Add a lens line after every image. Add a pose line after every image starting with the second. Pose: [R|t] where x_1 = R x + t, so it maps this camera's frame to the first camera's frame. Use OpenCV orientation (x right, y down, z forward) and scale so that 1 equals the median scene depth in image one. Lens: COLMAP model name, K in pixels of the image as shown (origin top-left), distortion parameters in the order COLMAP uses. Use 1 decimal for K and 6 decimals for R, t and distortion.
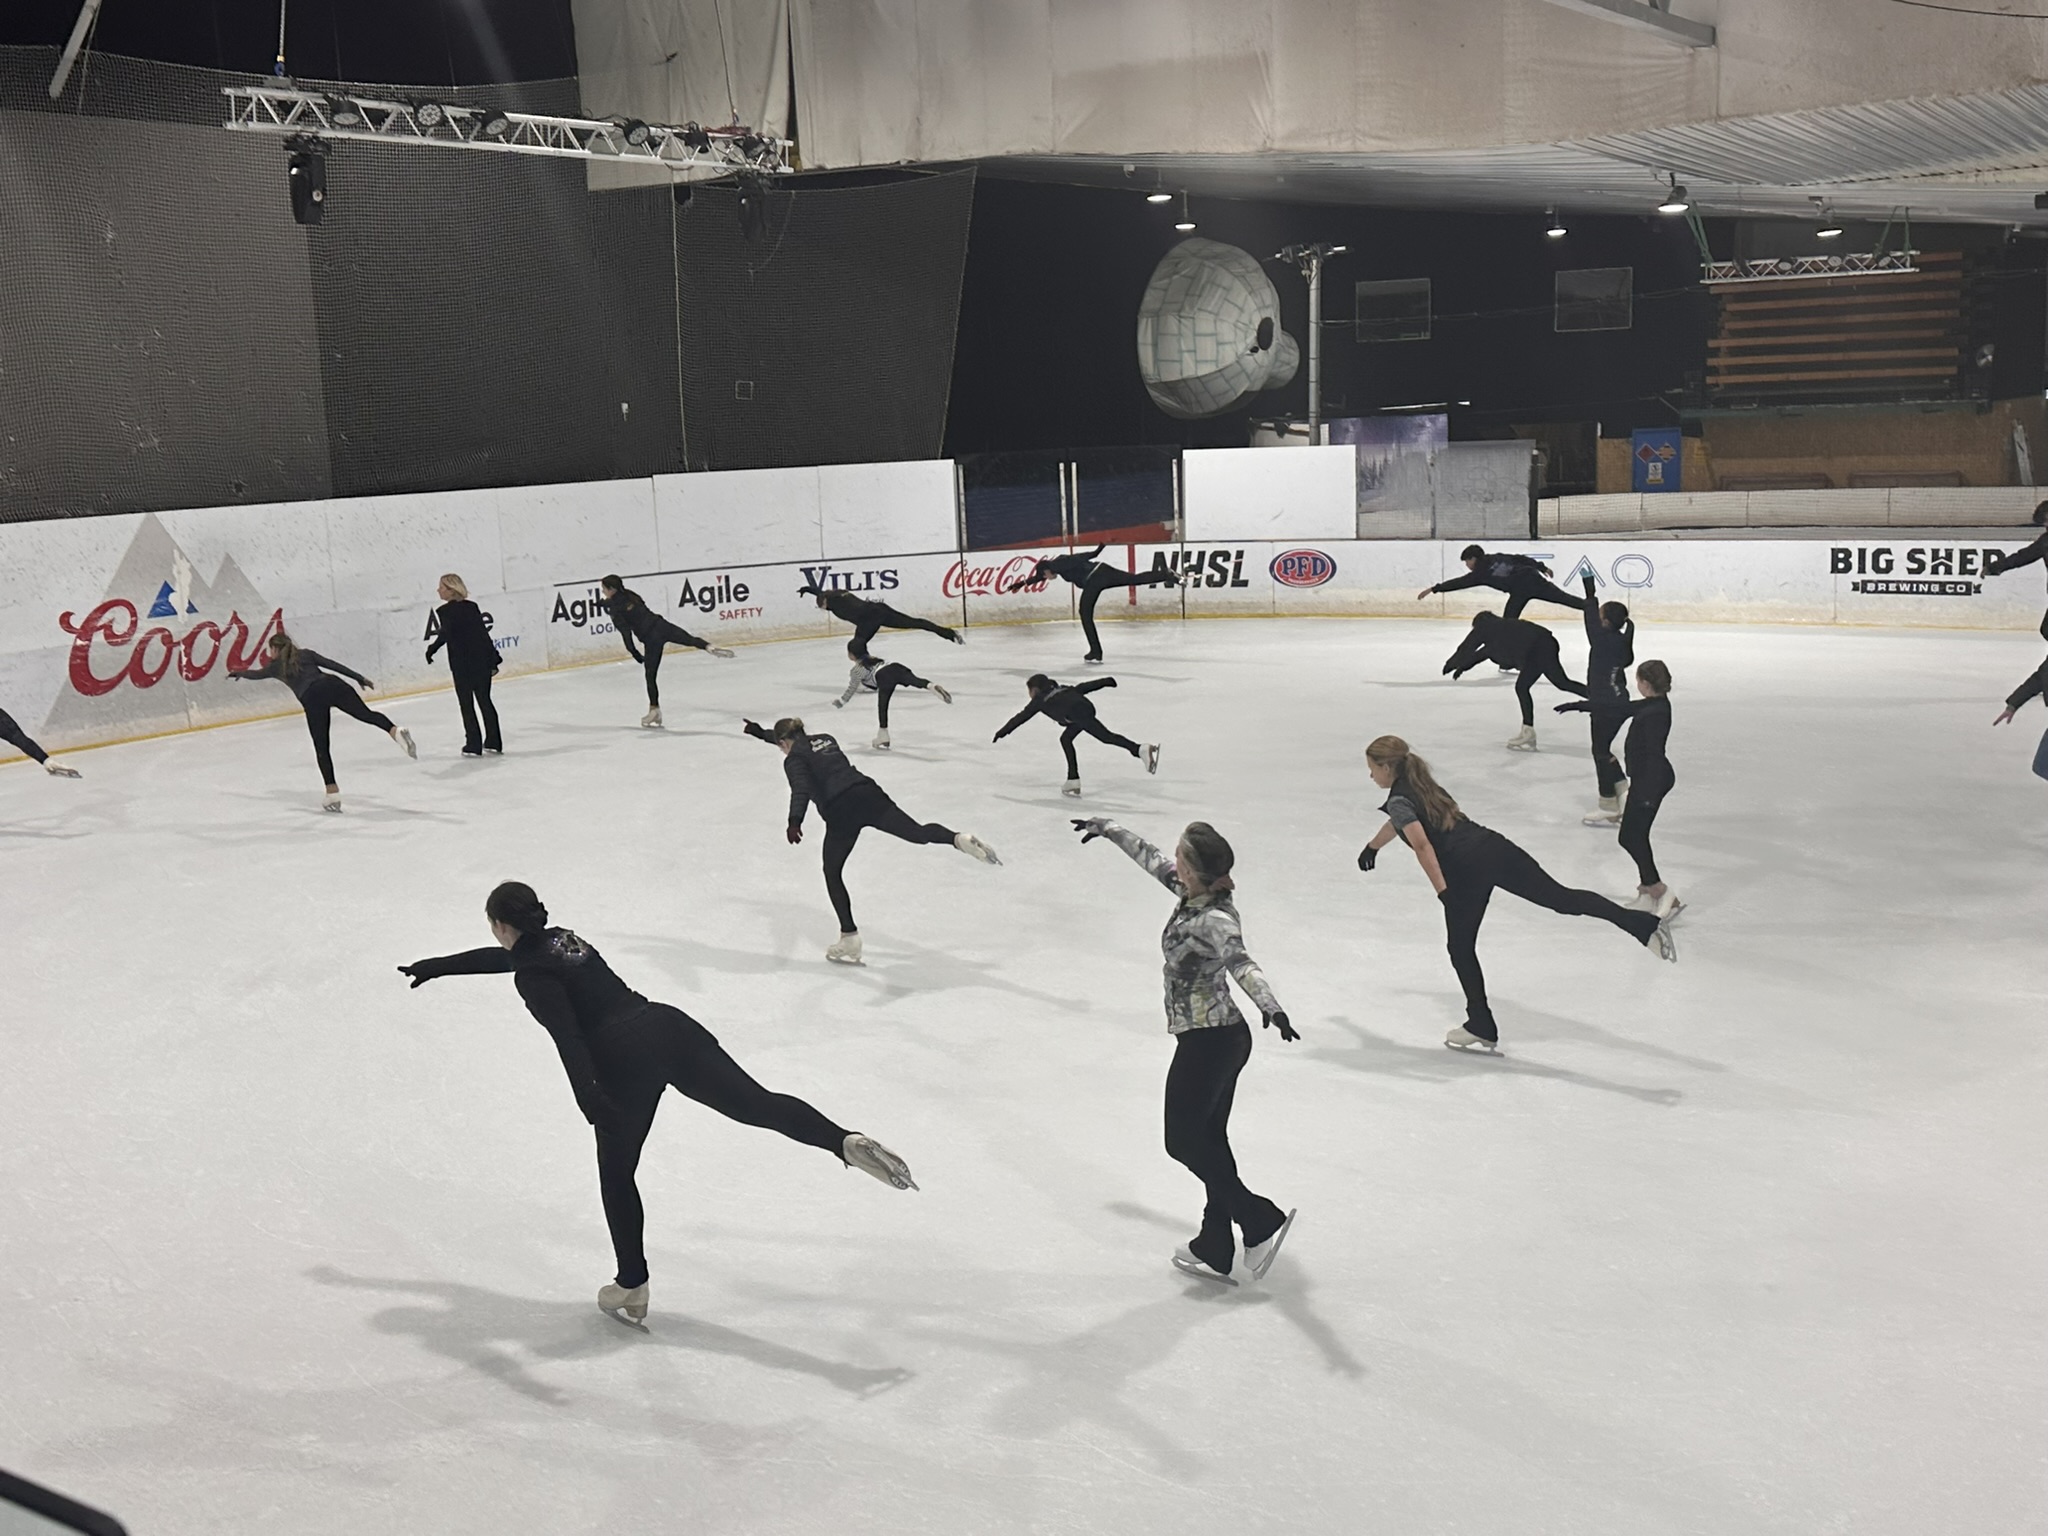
lens RADIAL K [[2223.2, 0, 1009.4], [0, 2223.2, 730.2], [0, 0, 1]] dist [0.232617, -0.560771]
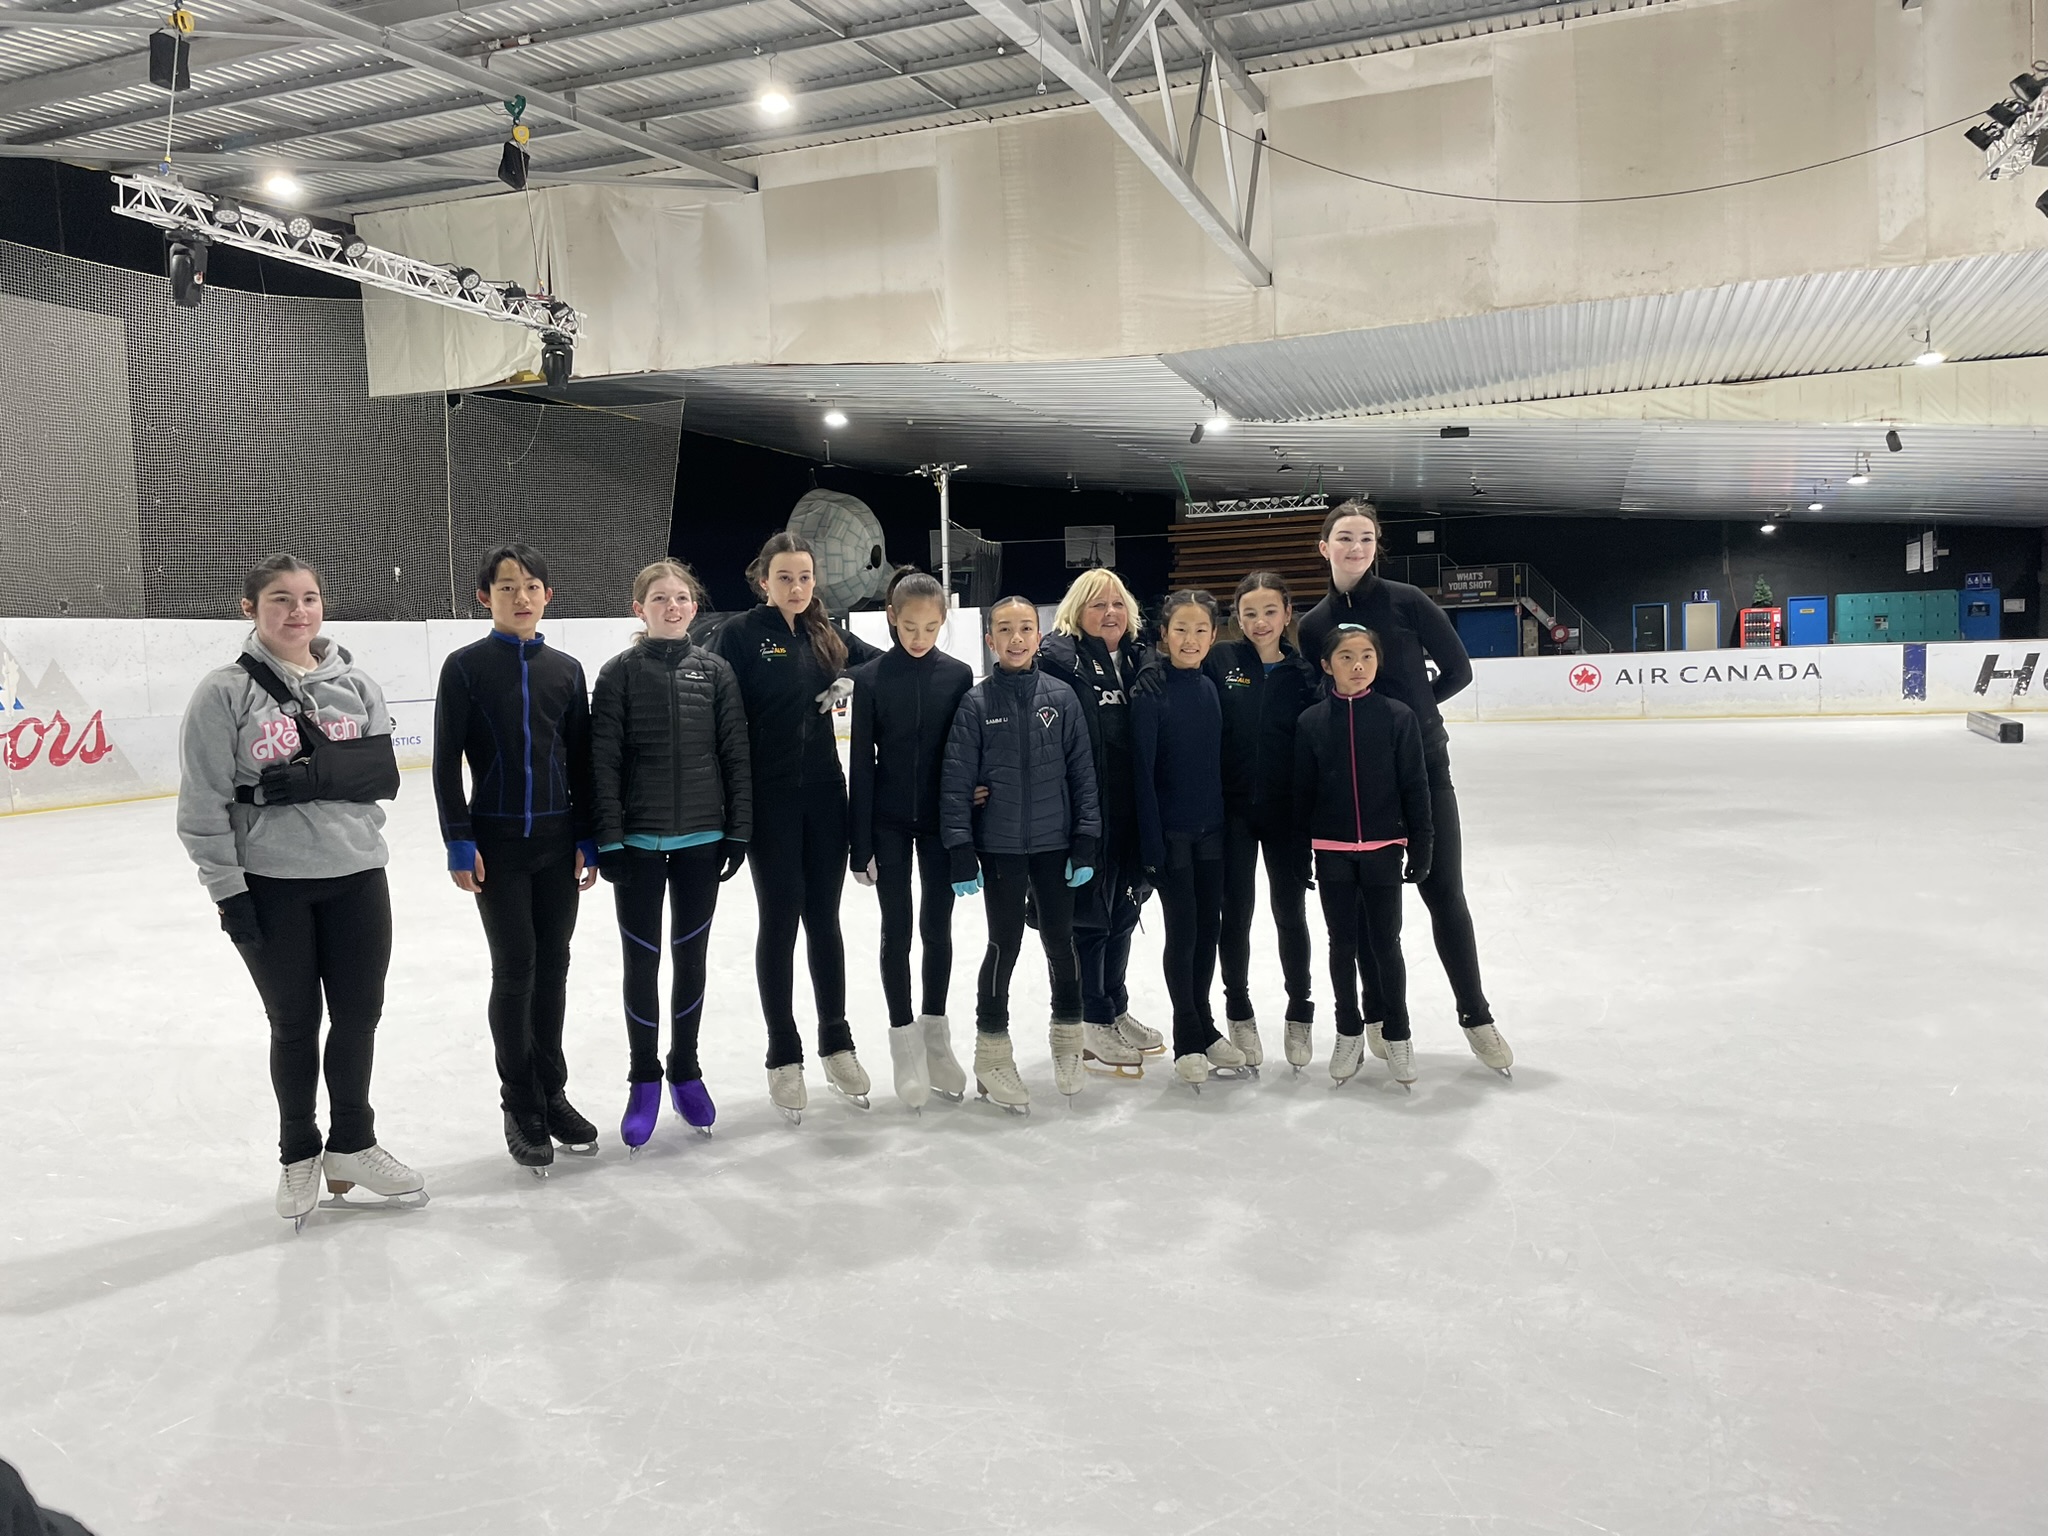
lens RADIAL K [[1547.0, 0, 1008.6], [0, 1547.0, 748.9], [0, 0, 1]] dist [0.094925, -0.129725]
pose [[0.965253, -0.011297, 0.261073, -0.074155], [0.040237, 0.993576, -0.105771, 0.057521], [-0.258201, 0.112601, 0.959507, 0.104878]]
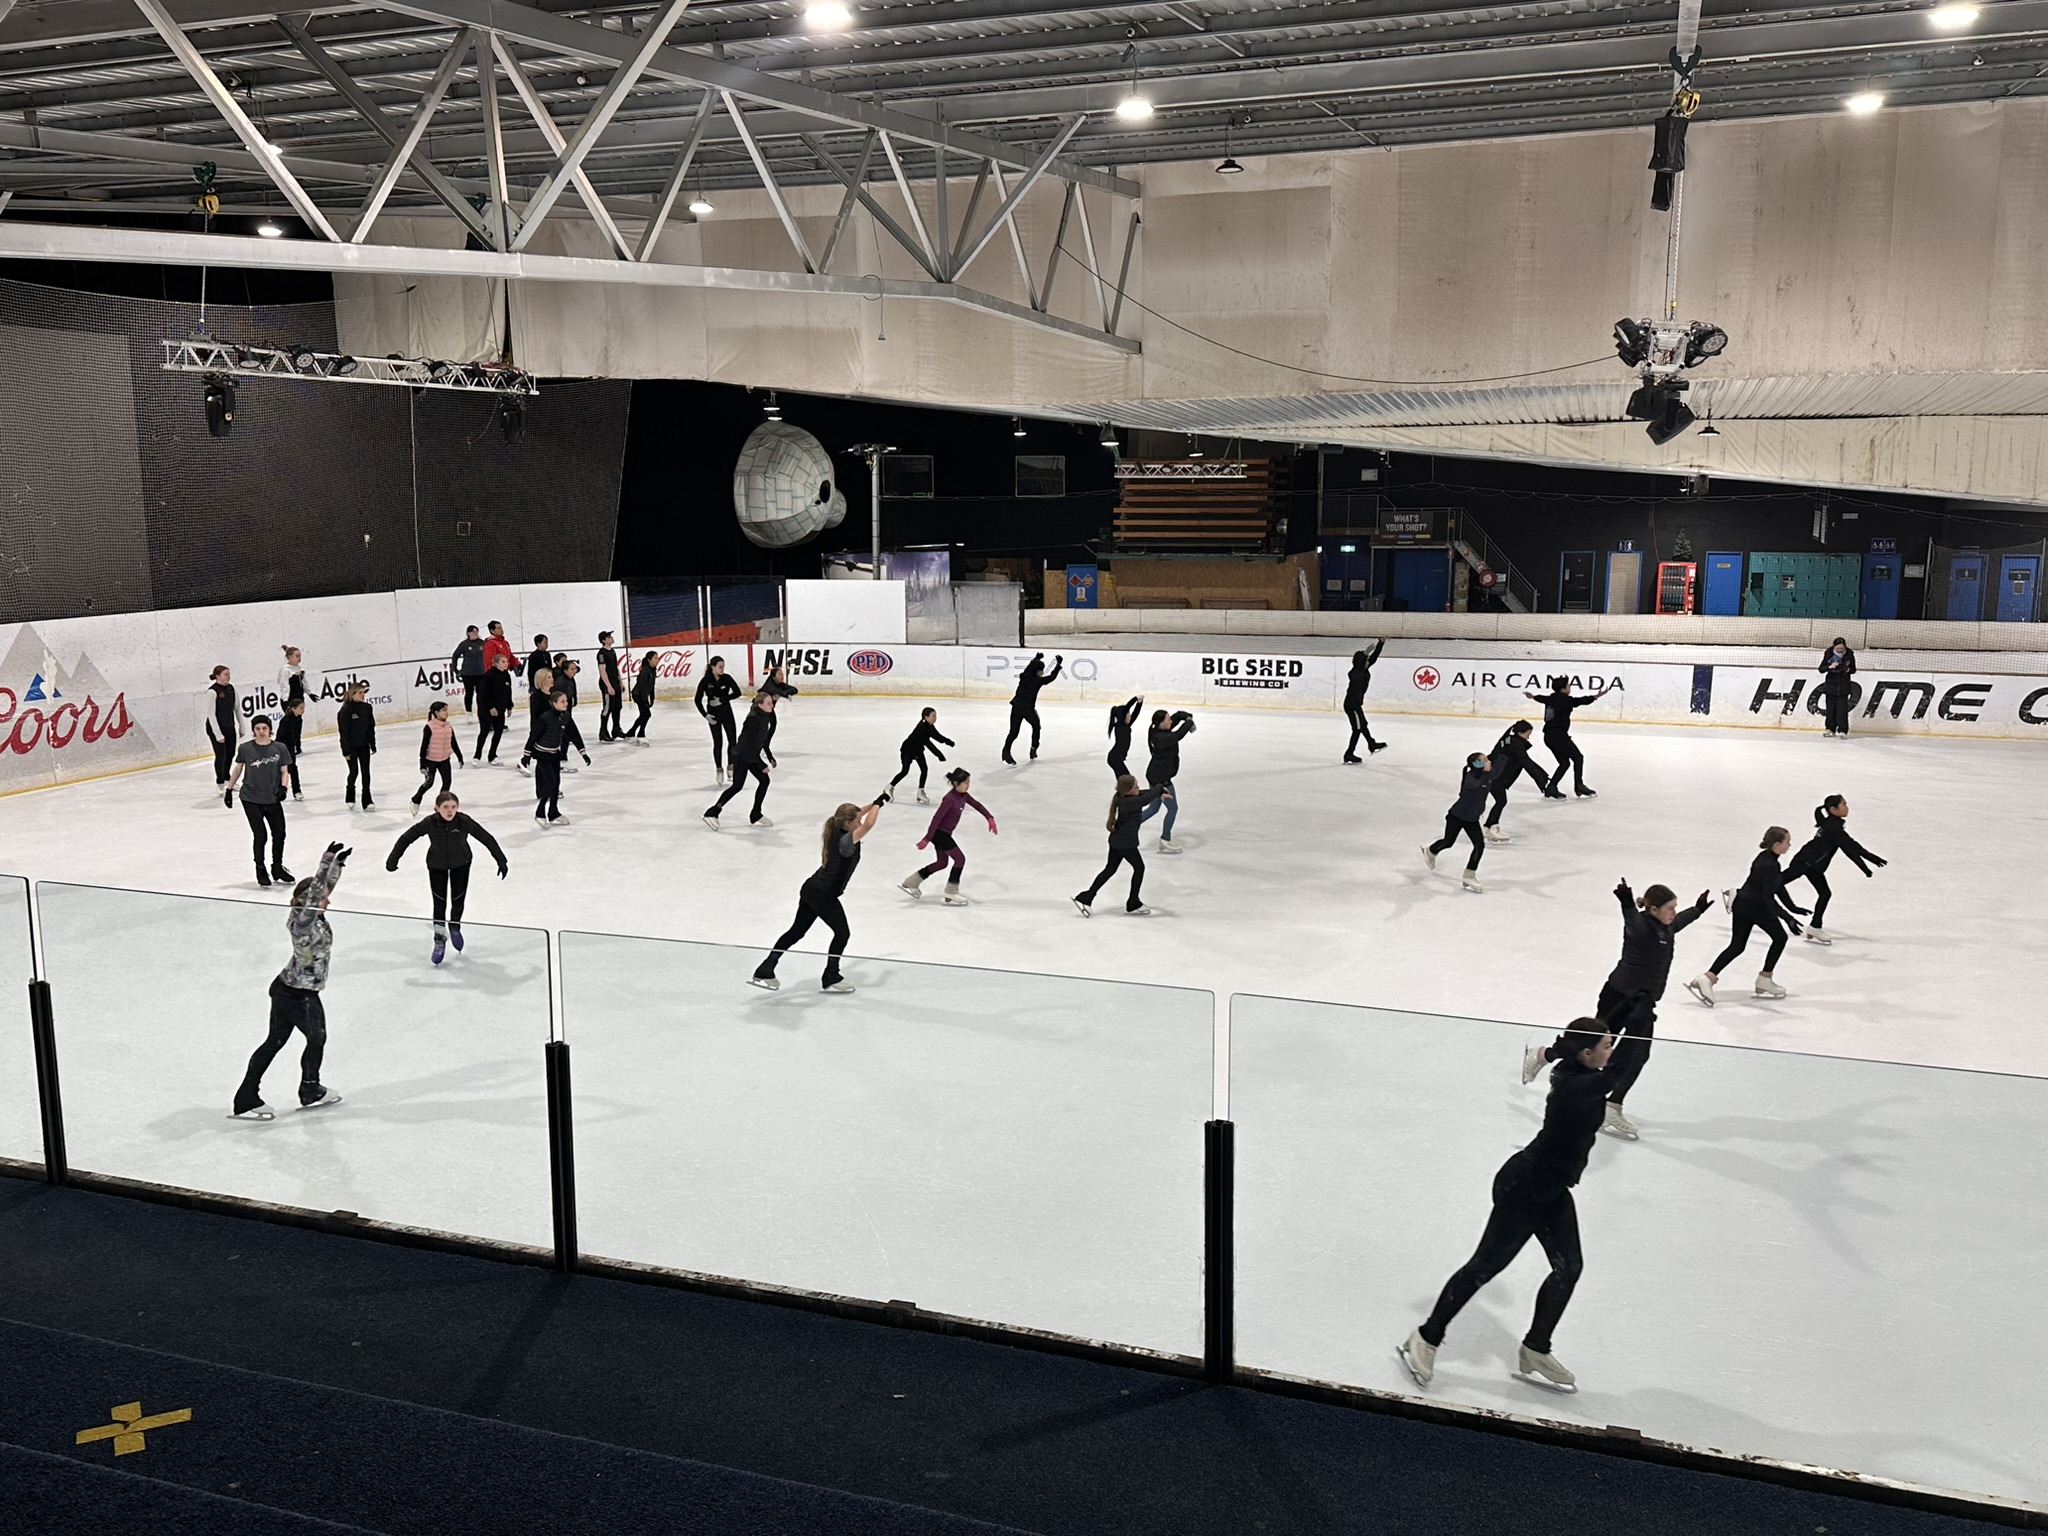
lens RADIAL K [[1711.8, 0, 1046.1], [0, 1711.8, 777.4], [0, 0, 1]] dist [0.116385, -0.169447]
pose [[0.961636, -0.010864, 0.274114, -0.068184], [0.007332, 0.999876, 0.013905, -0.011877], [-0.274231, -0.011362, 0.961597, -0.119431]]
